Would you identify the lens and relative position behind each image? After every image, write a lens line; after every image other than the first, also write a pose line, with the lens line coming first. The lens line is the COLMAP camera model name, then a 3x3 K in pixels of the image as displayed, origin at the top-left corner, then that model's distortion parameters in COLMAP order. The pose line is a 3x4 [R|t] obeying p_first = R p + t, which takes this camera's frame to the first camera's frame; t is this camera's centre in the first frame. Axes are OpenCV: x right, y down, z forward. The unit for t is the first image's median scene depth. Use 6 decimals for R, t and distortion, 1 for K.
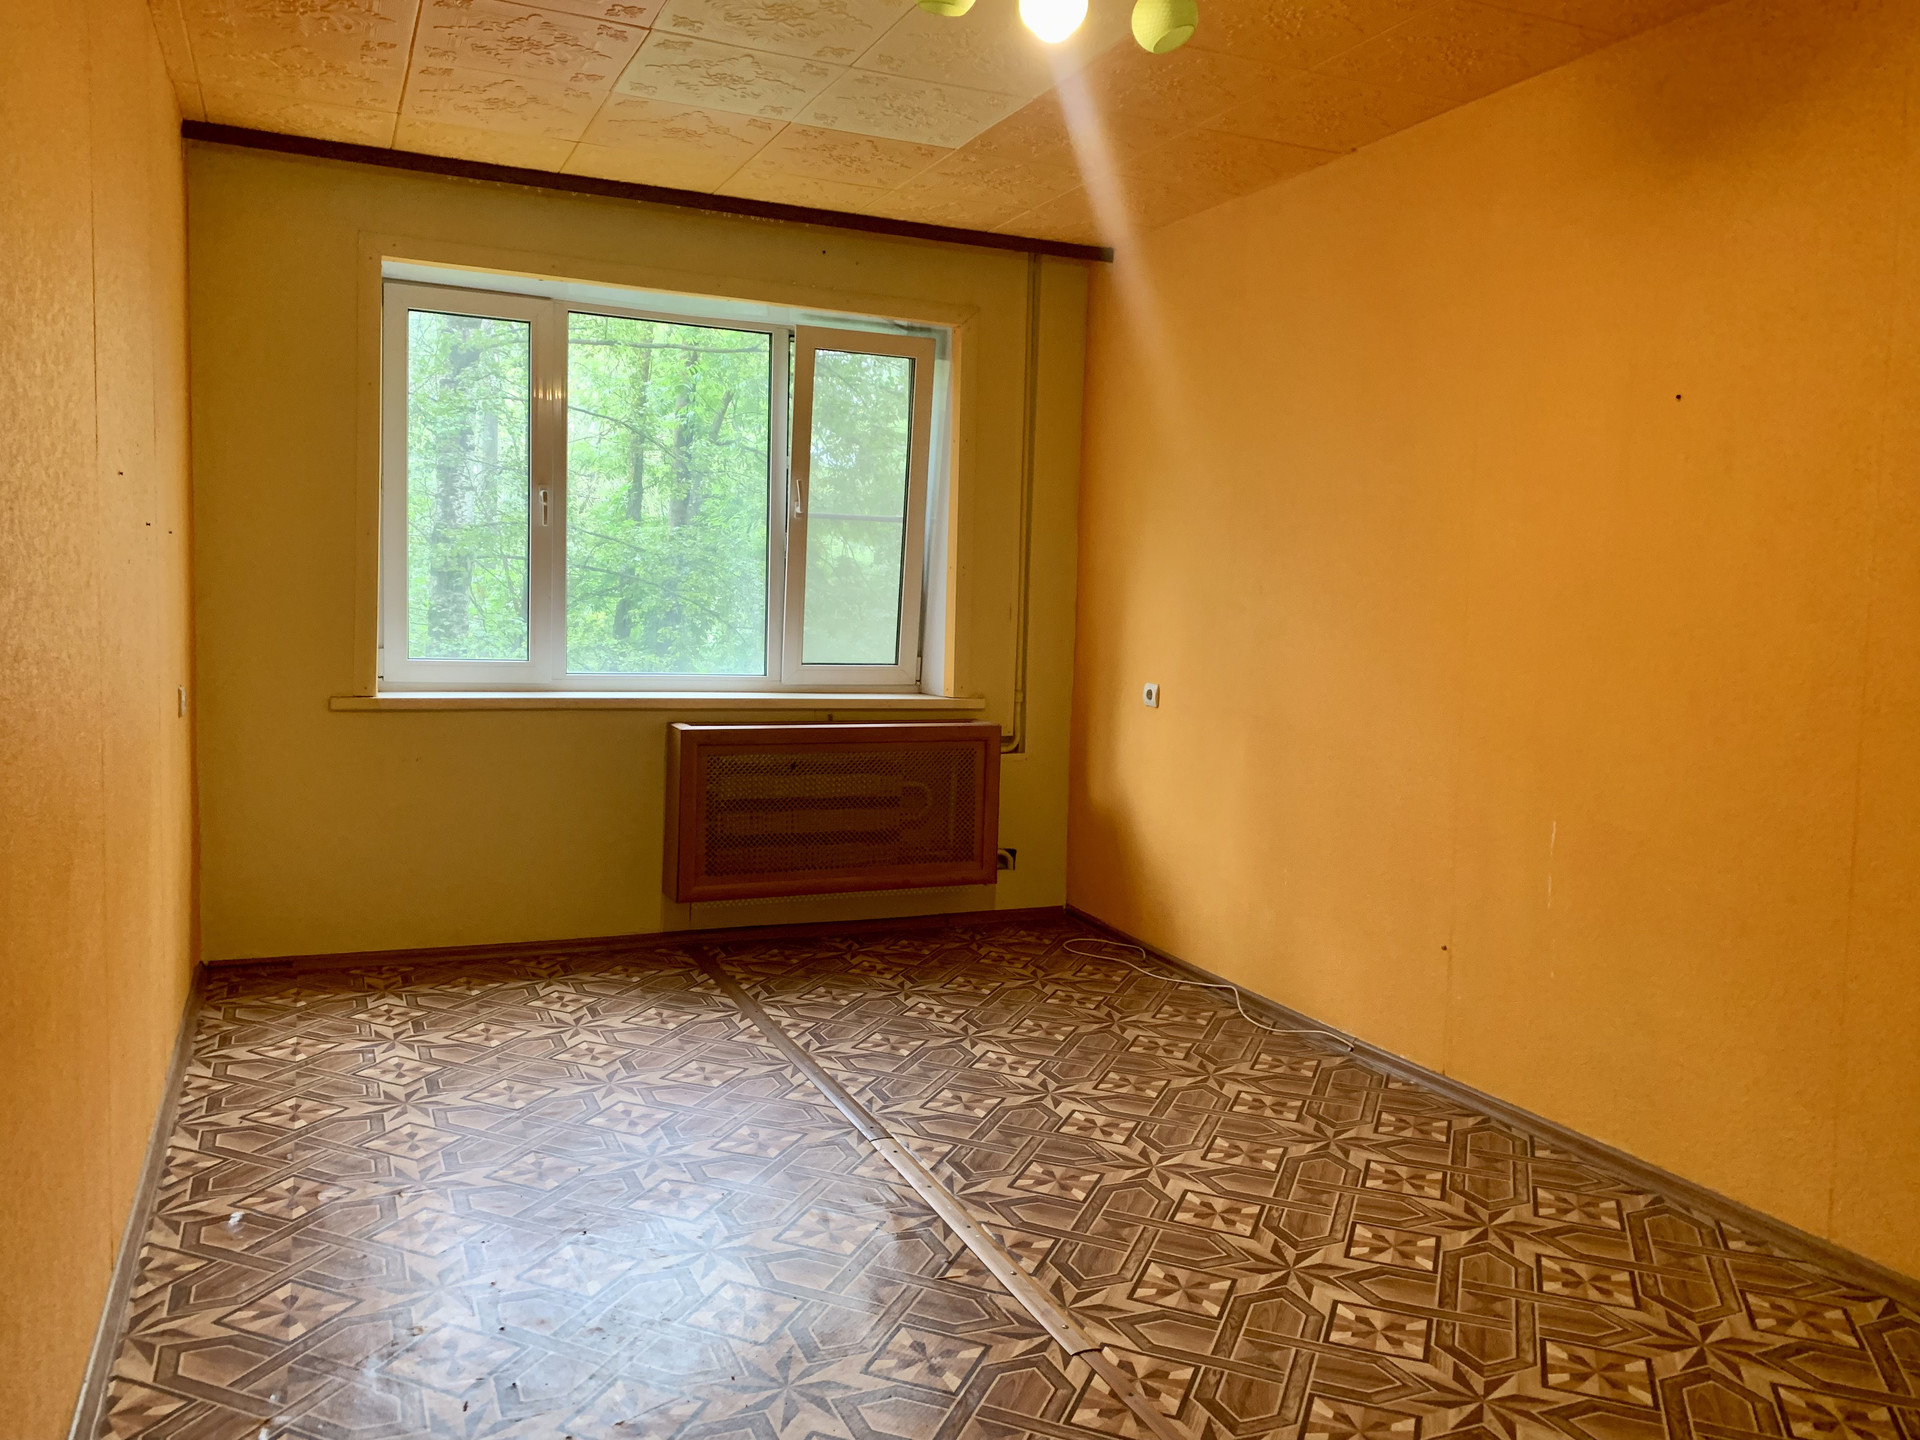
lens RADIAL K [[1456.2, 0, 964.8], [0, 1456.2, 703.6], [0, 0, 1]] dist [-0.005583, -0.007394]
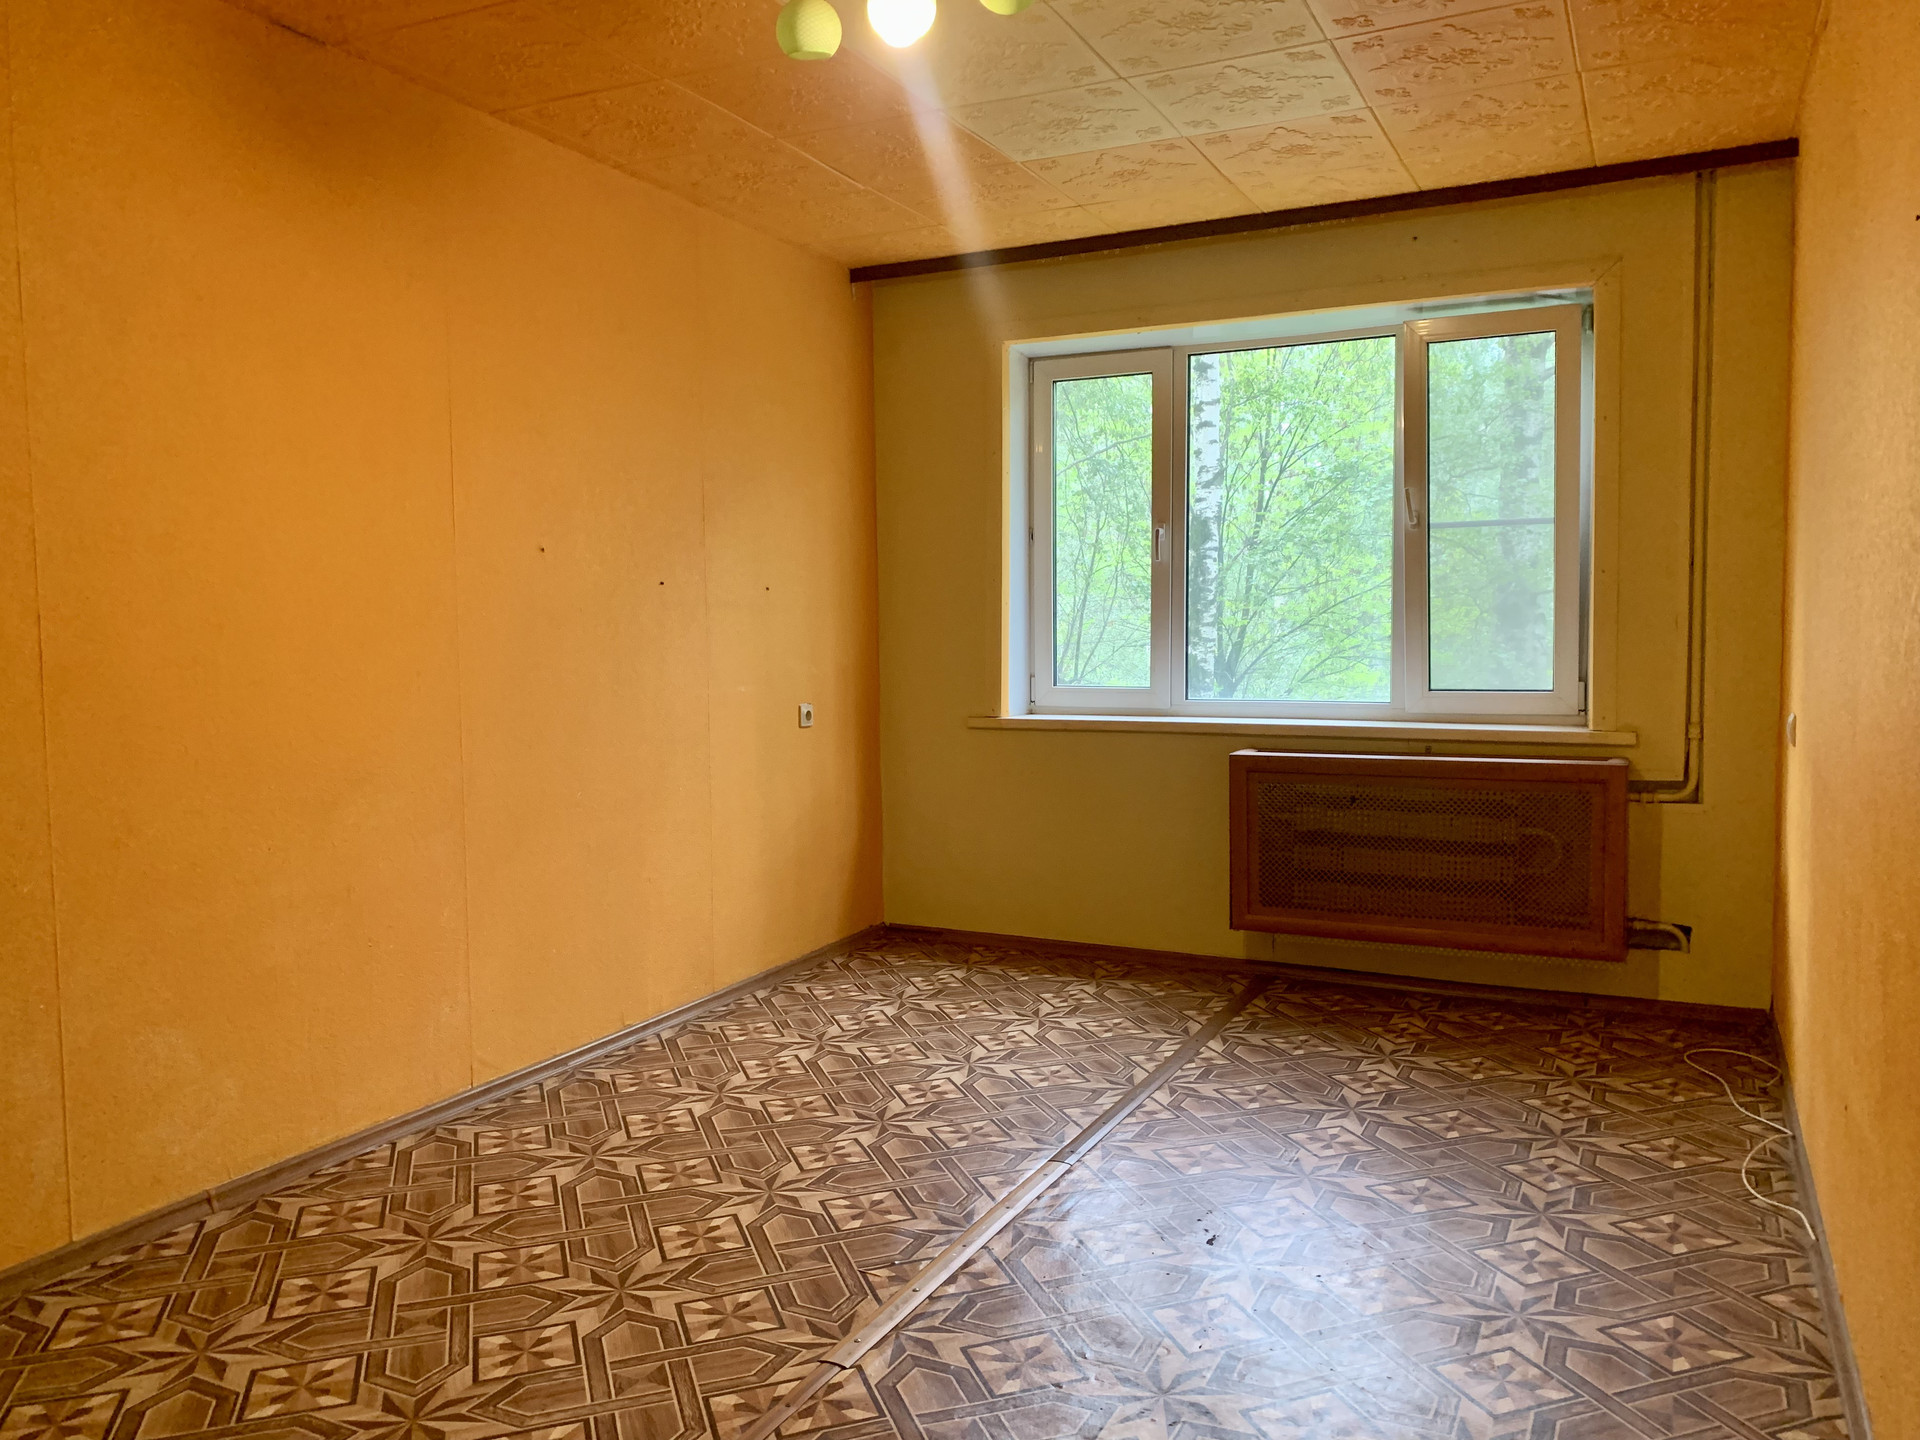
lens RADIAL K [[1444.1, 0, 960.0], [0, 1444.1, 720.0], [0, 0, 1]] dist [0.002523, -0.007601]
pose [[0.633895, 0.017017, -0.773232, 0.442365], [-0.027542, 0.999620, -0.000579, -0.000212], [0.772928, 0.021663, 0.634124, 0.219346]]
